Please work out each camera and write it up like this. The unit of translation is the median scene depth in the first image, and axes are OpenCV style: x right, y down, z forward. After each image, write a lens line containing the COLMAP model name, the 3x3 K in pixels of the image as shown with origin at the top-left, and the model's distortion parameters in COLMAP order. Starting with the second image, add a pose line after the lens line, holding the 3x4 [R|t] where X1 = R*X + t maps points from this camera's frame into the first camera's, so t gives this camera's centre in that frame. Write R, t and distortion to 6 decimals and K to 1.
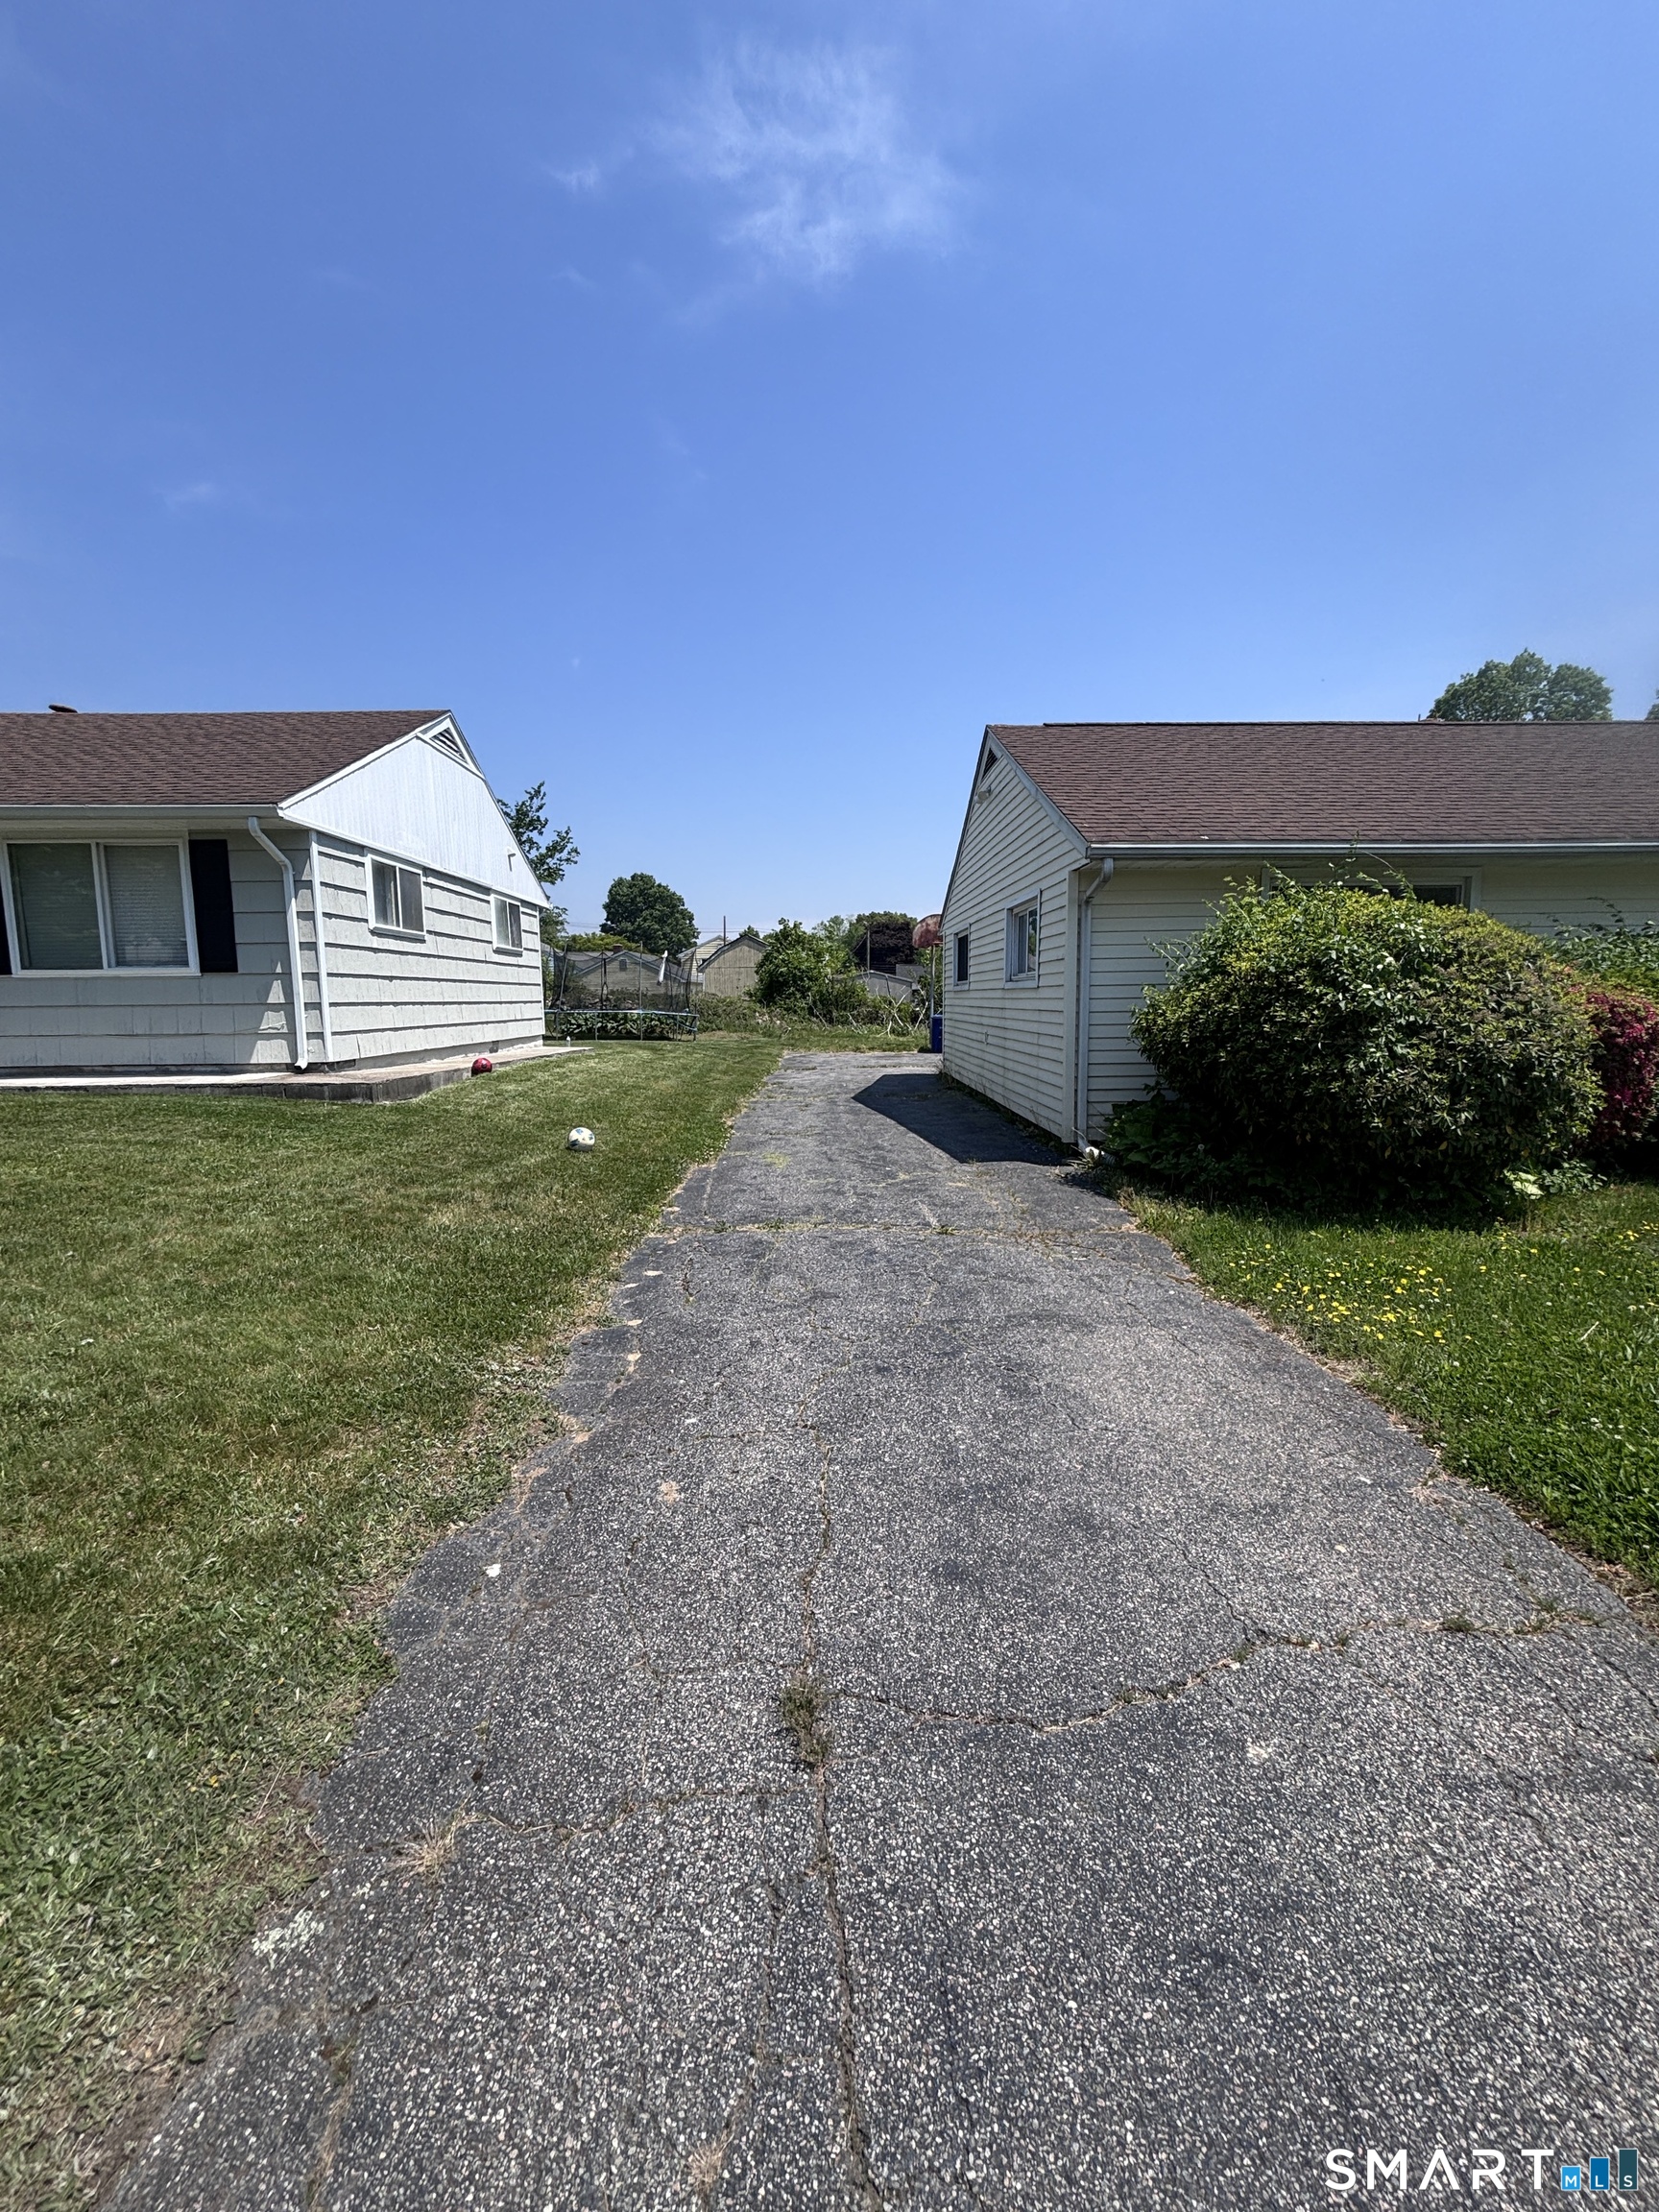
lens RADIAL K [[876.3, 0, 838.5], [0, 876.3, 1114.3], [0, 0, 1]] dist [-0.000544, -0.000202]
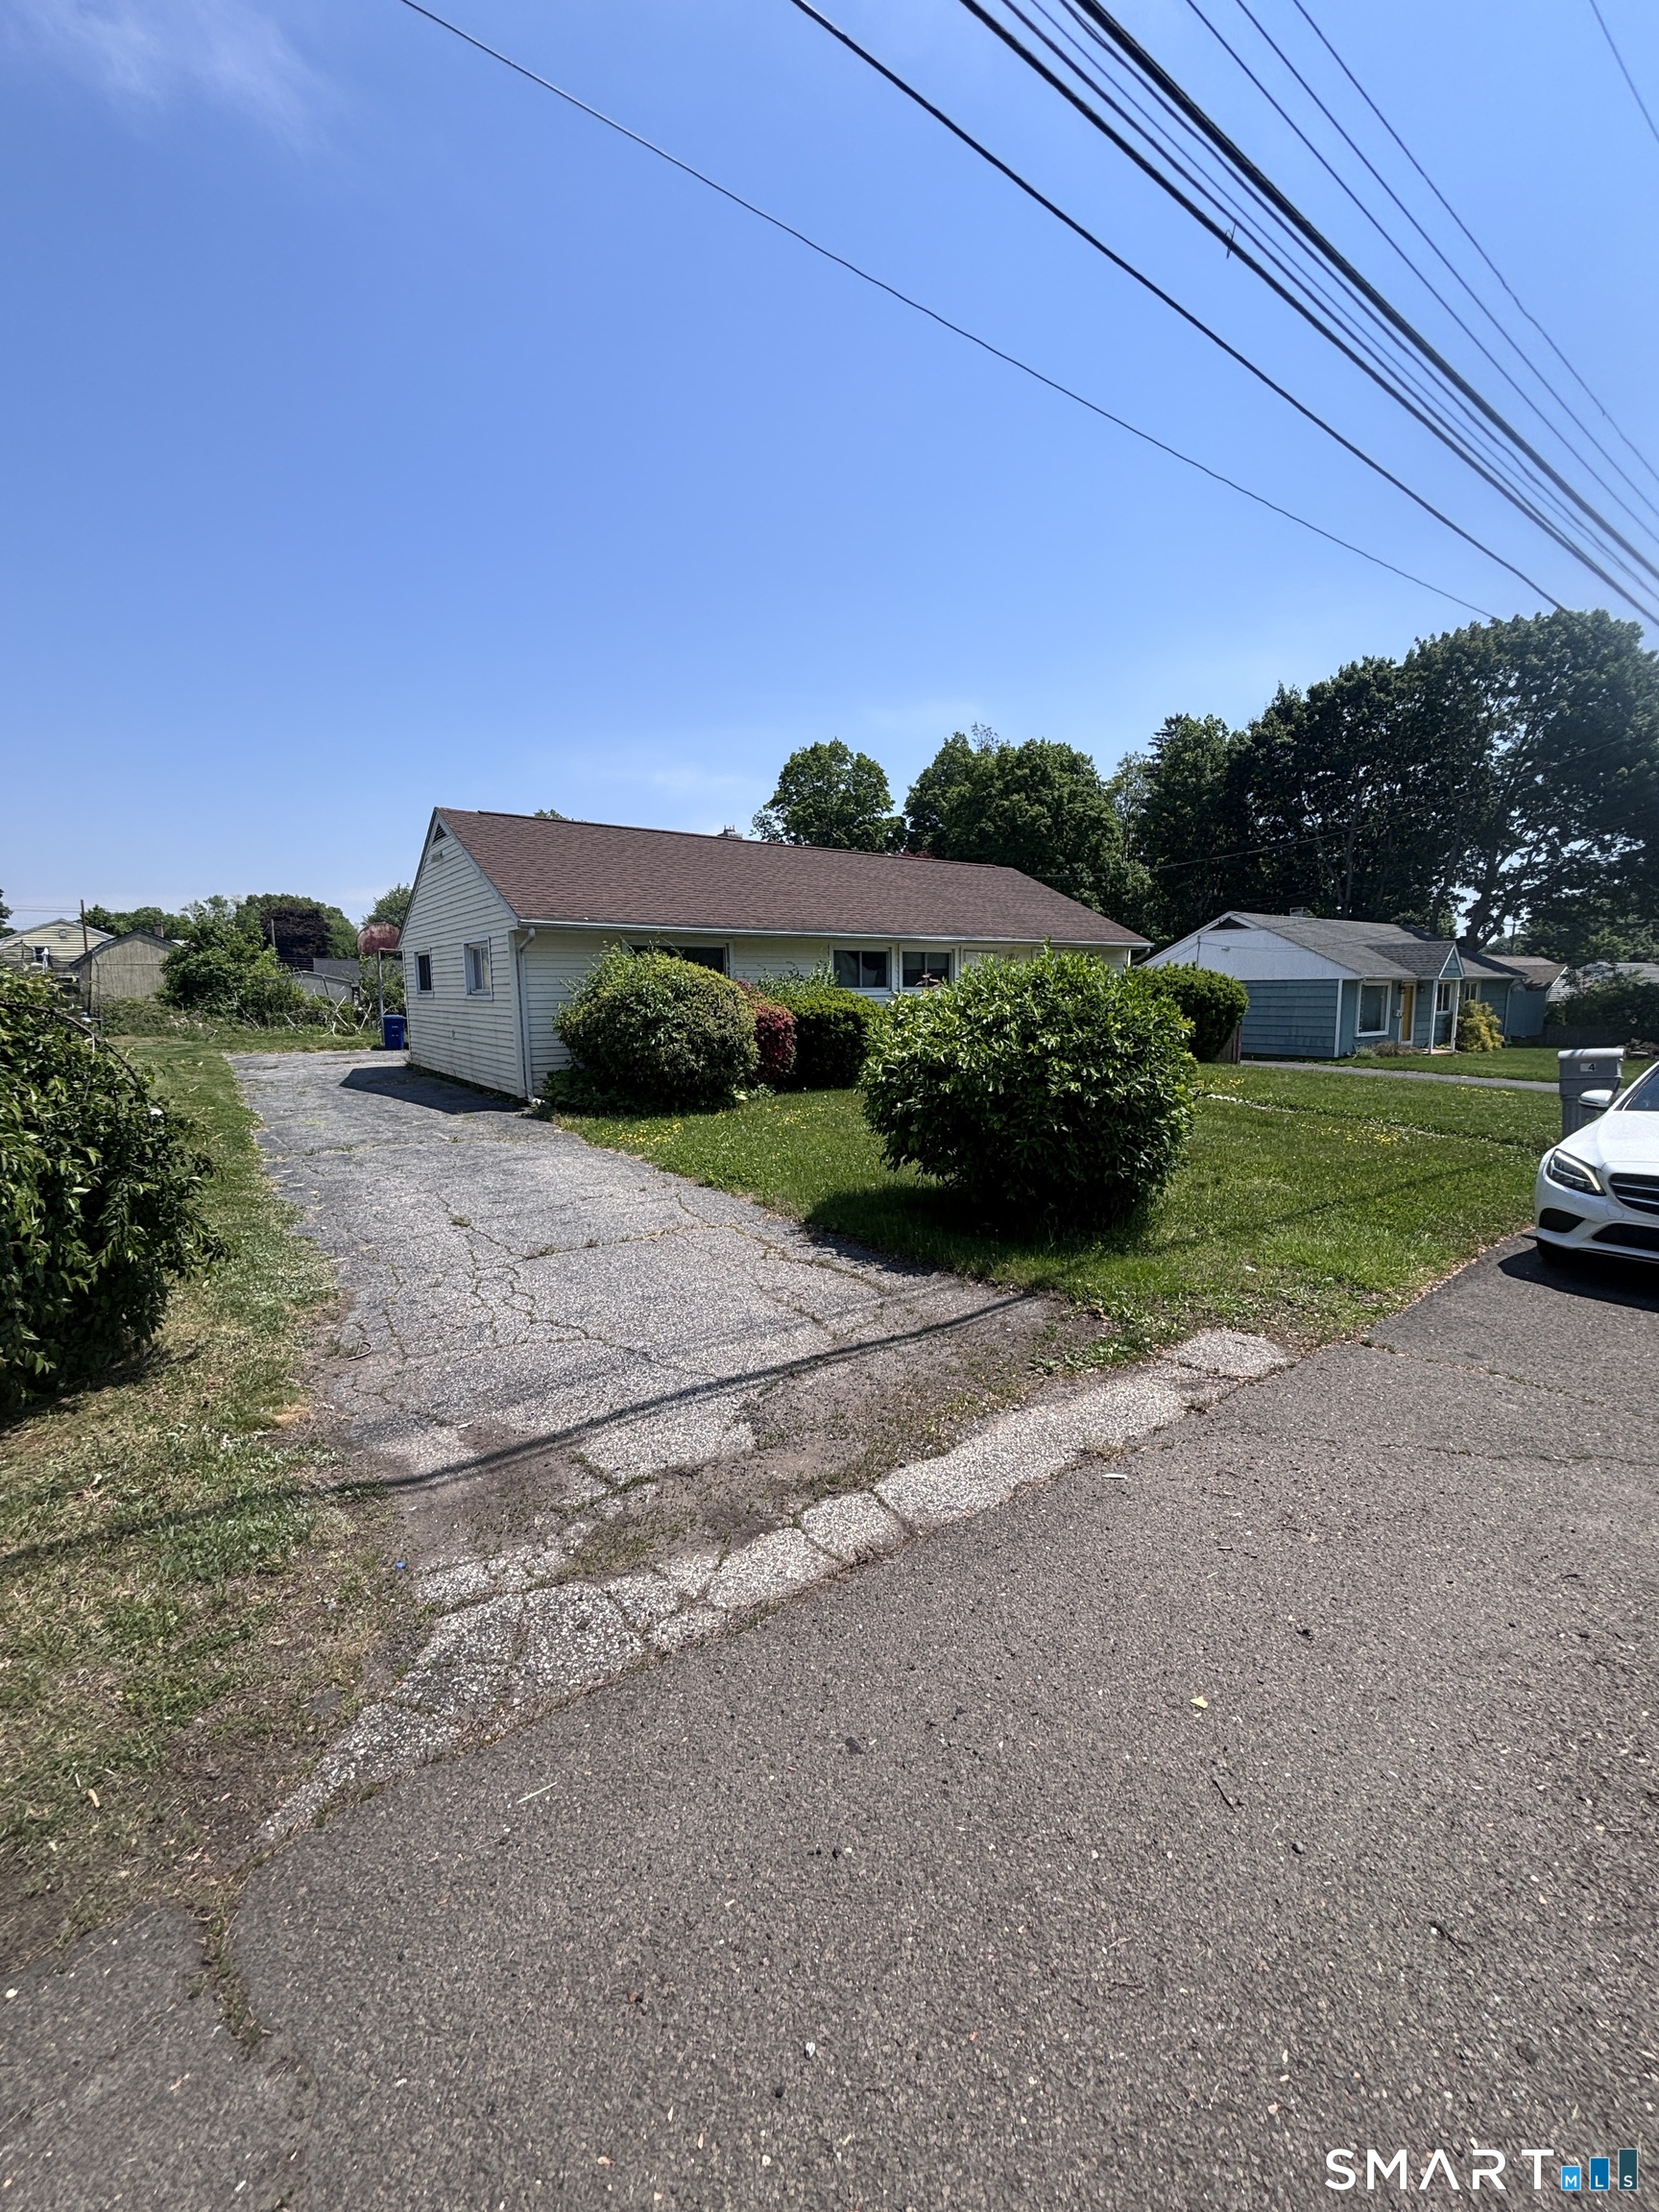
lens RADIAL K [[876.3, 0, 830.4], [0, 876.3, 1106.6], [0, 0, 1]] dist [-0.000544, -0.000202]
pose [[0.822423, -0.071234, 0.564399, -0.281569], [0.072966, 0.997143, 0.019528, 0.090751], [-0.564177, 0.025122, 0.825271, -1.011925]]
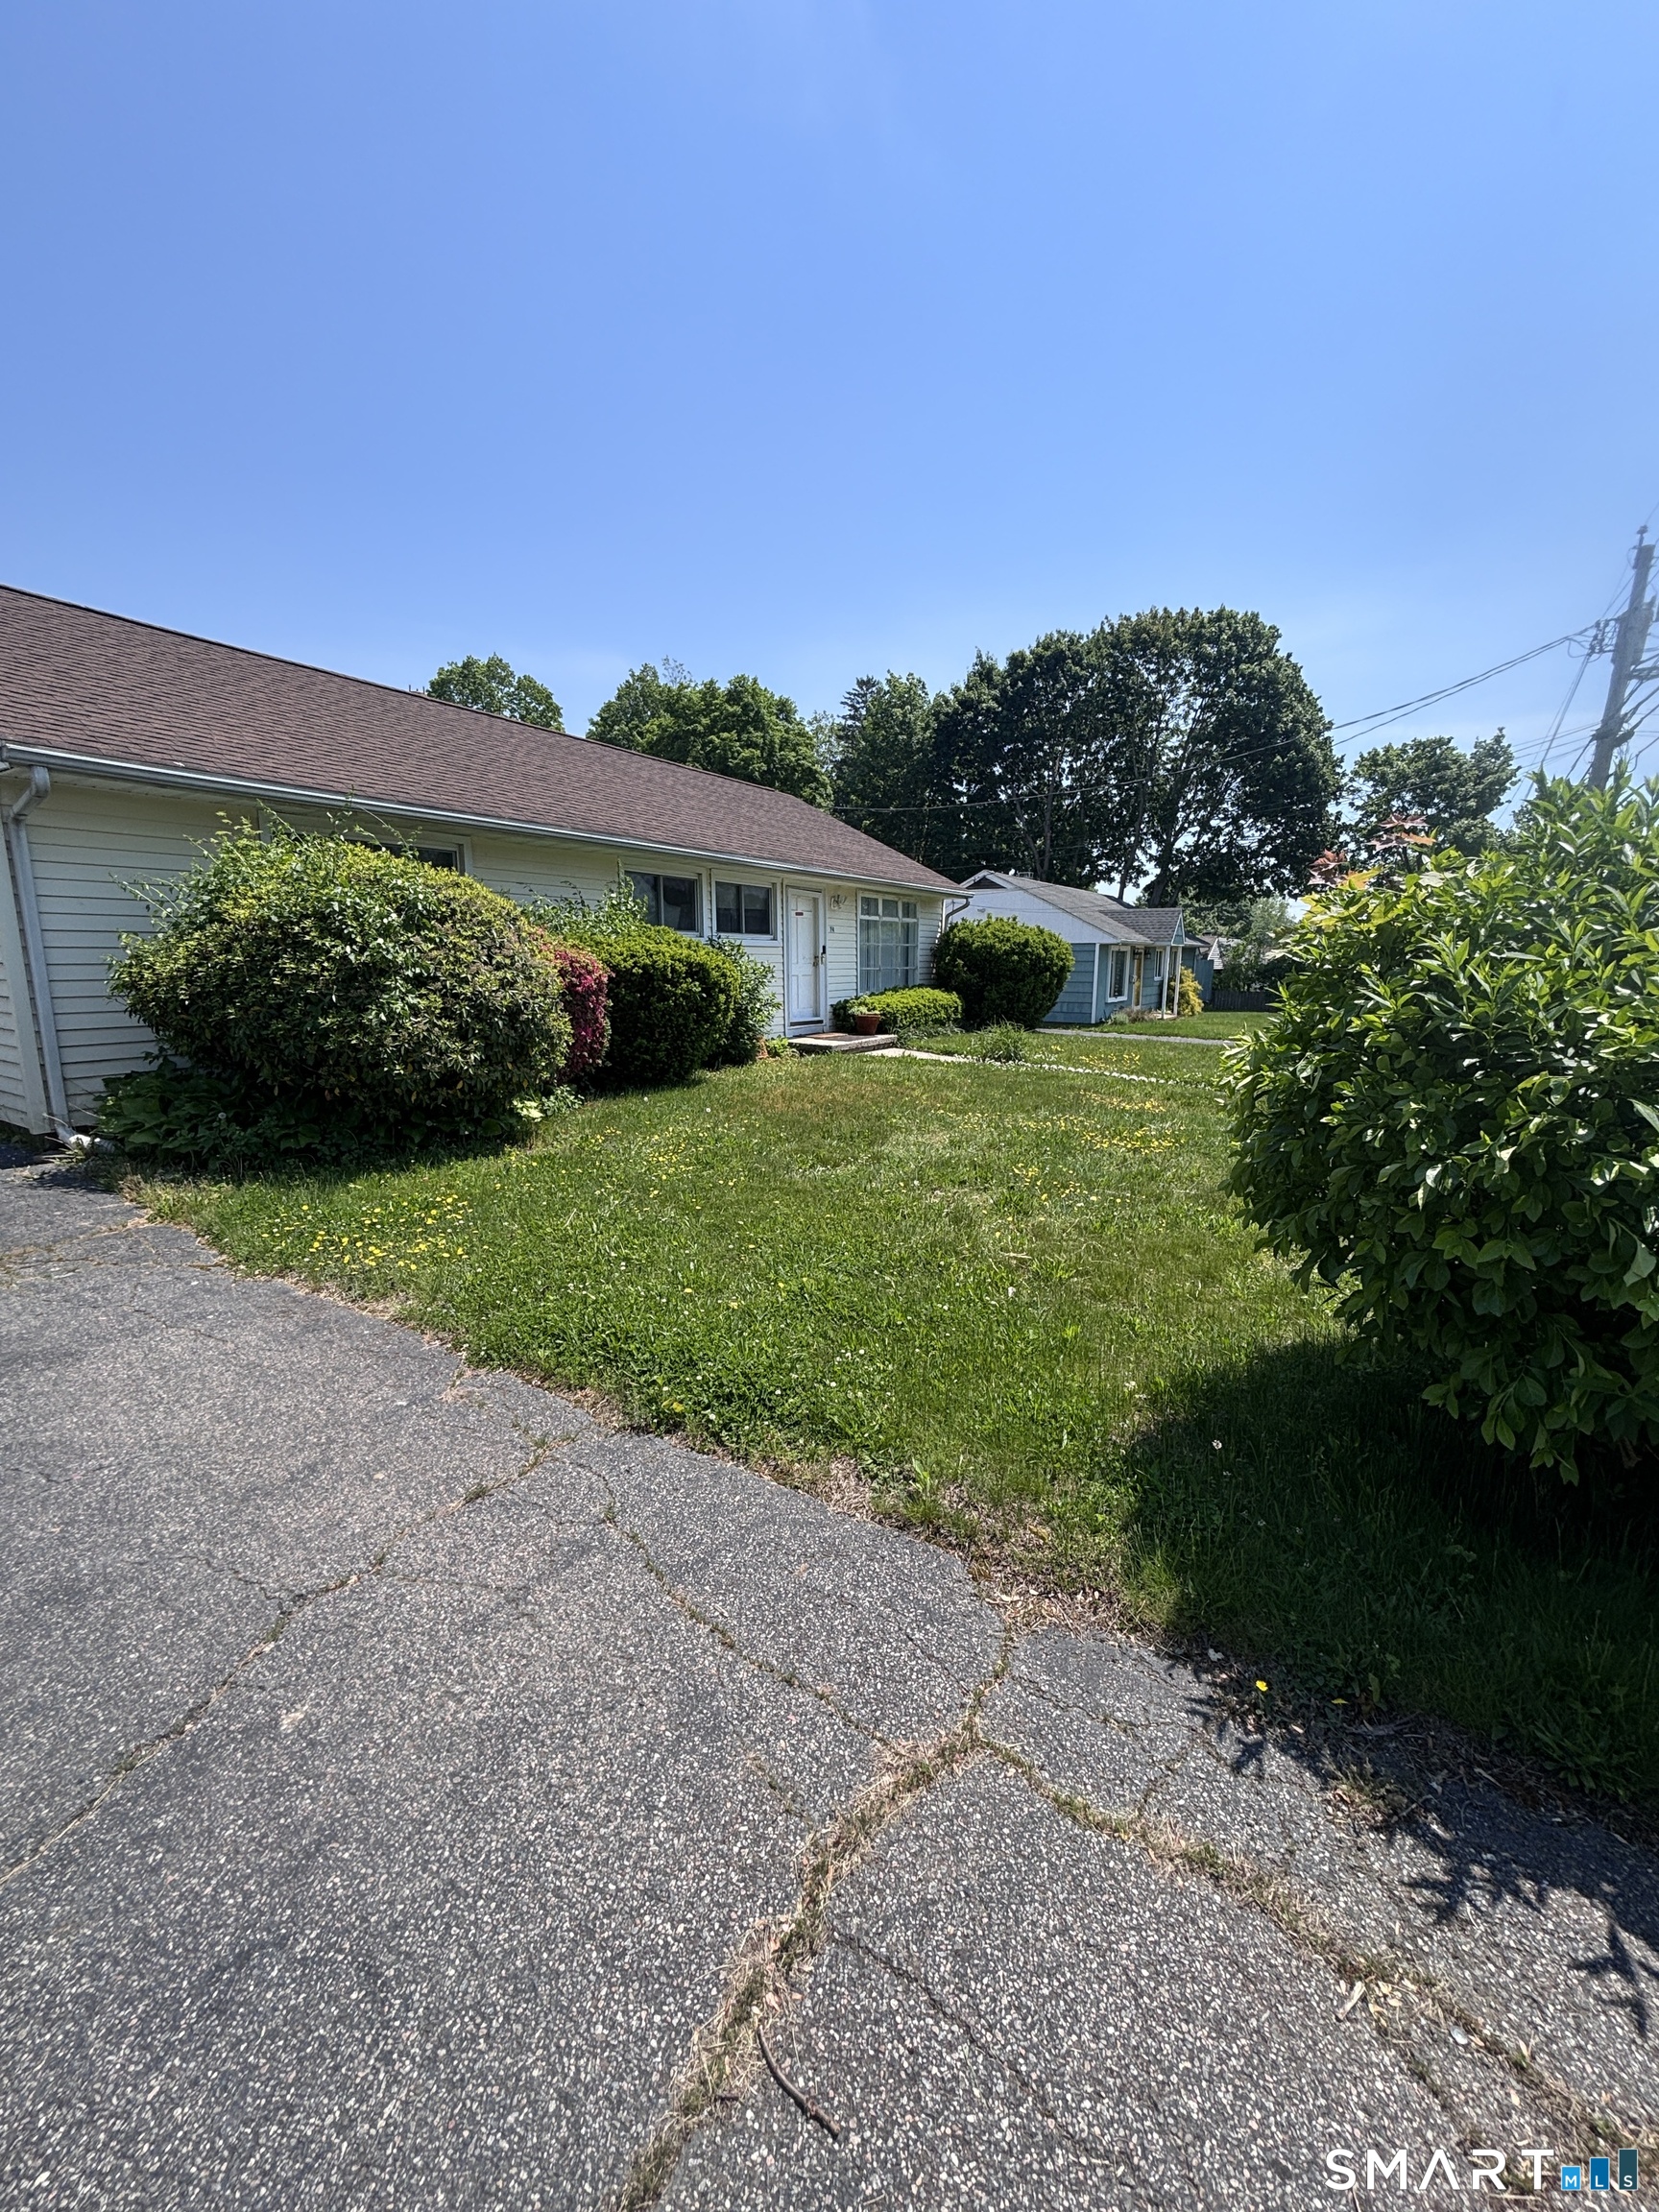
lens RADIAL K [[876.3, 0, 827.6], [0, 876.3, 1114.1], [0, 0, 1]] dist [-0.000544, -0.000202]
pose [[0.561224, -0.131613, 0.817132, 0.035641], [0.092856, 0.991055, 0.095851, 0.008656], [-0.822439, 0.022081, 0.568425, -0.018681]]
